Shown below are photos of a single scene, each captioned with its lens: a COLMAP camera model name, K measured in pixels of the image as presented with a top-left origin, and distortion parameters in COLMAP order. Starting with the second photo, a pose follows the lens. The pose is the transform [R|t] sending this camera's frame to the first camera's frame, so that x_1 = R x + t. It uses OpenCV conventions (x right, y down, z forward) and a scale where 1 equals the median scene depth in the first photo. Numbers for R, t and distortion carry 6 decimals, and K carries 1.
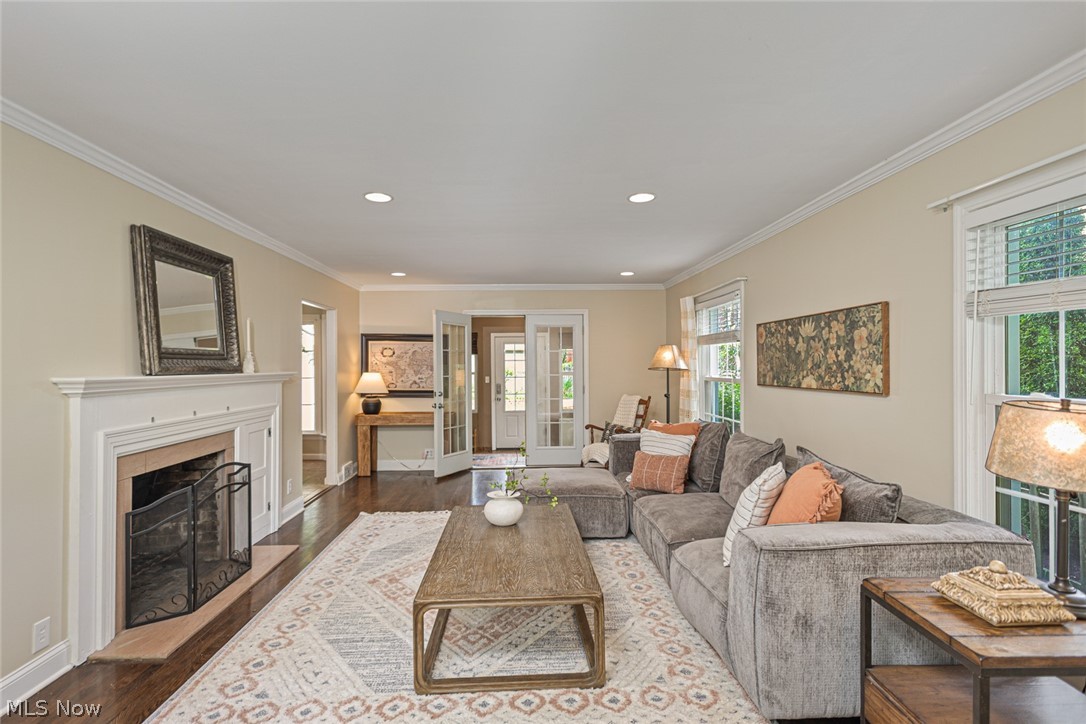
lens RADIAL K [[542.9, 0, 536.9], [0, 542.9, 366.7], [0, 0, 1]] dist [0.009688, -0.004385]
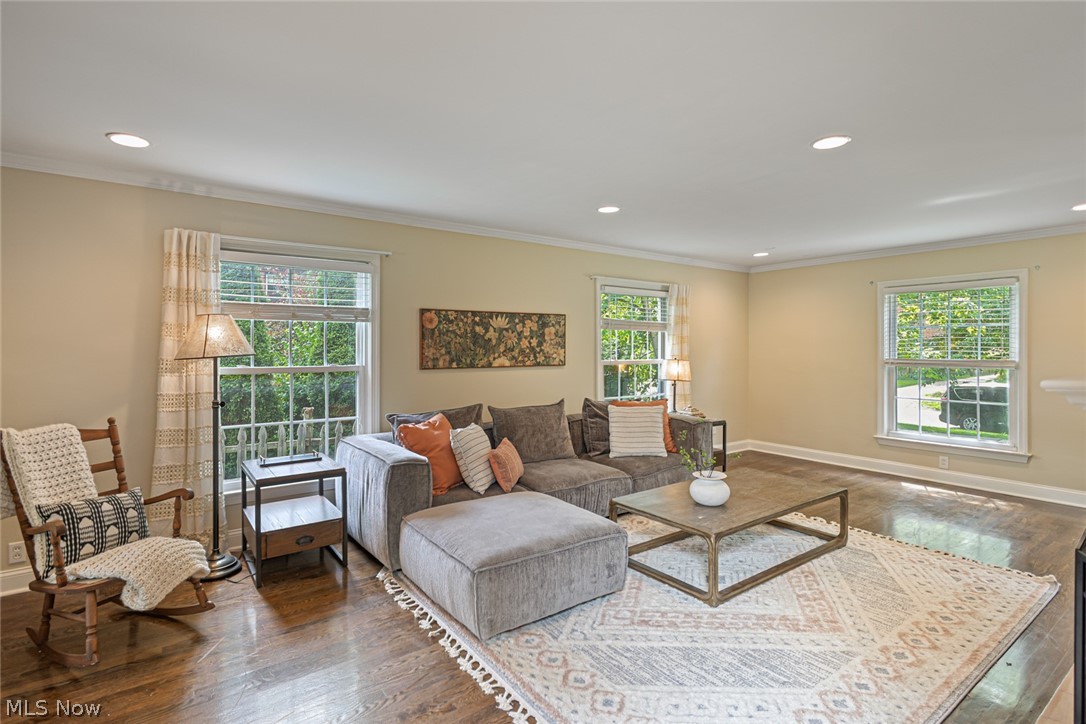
lens RADIAL K [[542.9, 0, 548.2], [0, 542.9, 345.2], [0, 0, 1]] dist [0.009688, -0.004385]
pose [[-0.565096, 0.015133, 0.824886, -0.729664], [0.009894, 0.999884, -0.011566, 0.004059], [-0.824966, 0.001626, -0.565181, 1.808307]]
